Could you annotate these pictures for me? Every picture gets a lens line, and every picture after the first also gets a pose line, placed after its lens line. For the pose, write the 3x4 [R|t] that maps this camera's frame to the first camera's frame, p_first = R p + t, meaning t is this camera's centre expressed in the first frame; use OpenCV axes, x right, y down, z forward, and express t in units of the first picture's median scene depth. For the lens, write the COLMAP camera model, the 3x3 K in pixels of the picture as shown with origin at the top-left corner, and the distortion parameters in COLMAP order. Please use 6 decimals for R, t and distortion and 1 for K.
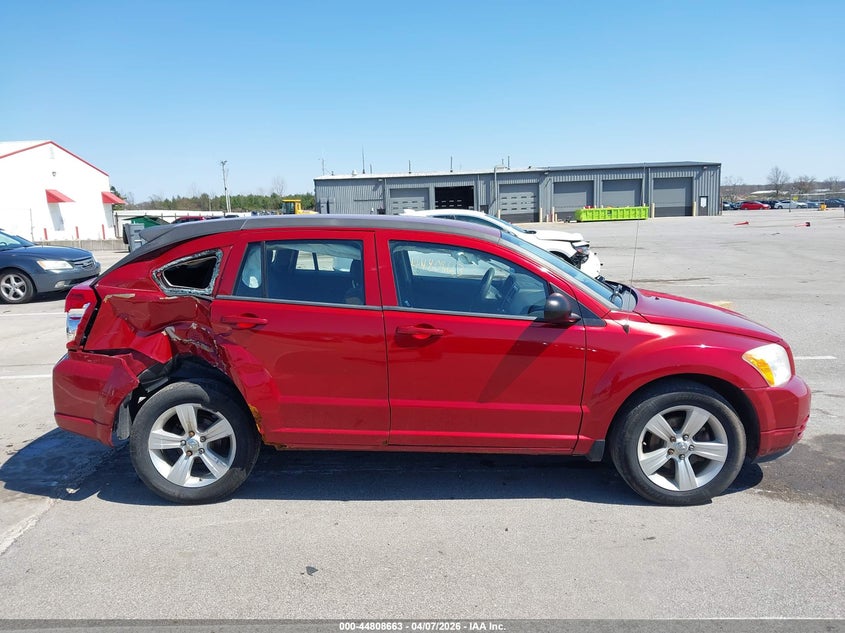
lens RADIAL K [[667.5, 0, 422.5], [0, 667.5, 316.5], [0, 0, 1]] dist [0.004846, 0.002521]
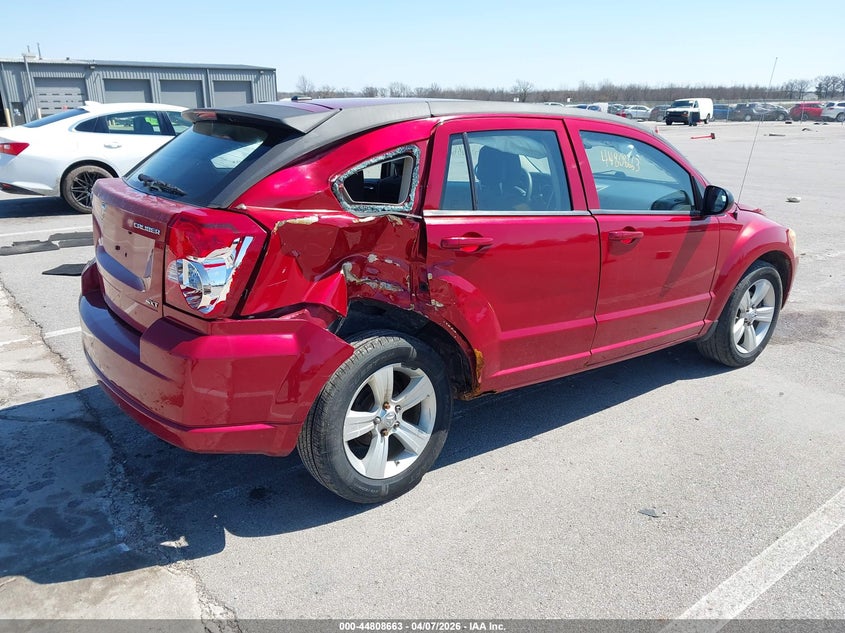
lens RADIAL K [[652.2, 0, 422.5], [0, 652.2, 316.5], [0, 0, 1]] dist [0.030270, -0.002413]
pose [[0.799361, -0.159889, 0.579186, -0.707918], [0.076662, 0.983206, 0.165617, -0.035078], [-0.595940, -0.087986, 0.798194, 0.415429]]
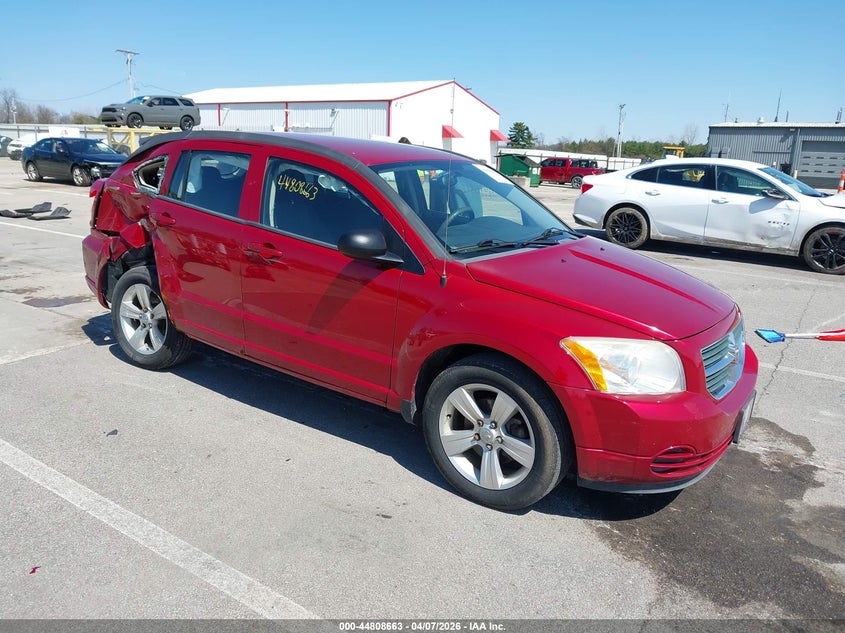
lens RADIAL K [[667.5, 0, 422.5], [0, 667.5, 316.5], [0, 0, 1]] dist [0.004846, 0.002521]
pose [[0.822291, 0.191099, -0.536021, 0.706422], [-0.149383, 0.981383, 0.120715, -0.032328], [0.549110, -0.019190, 0.835530, 0.268667]]
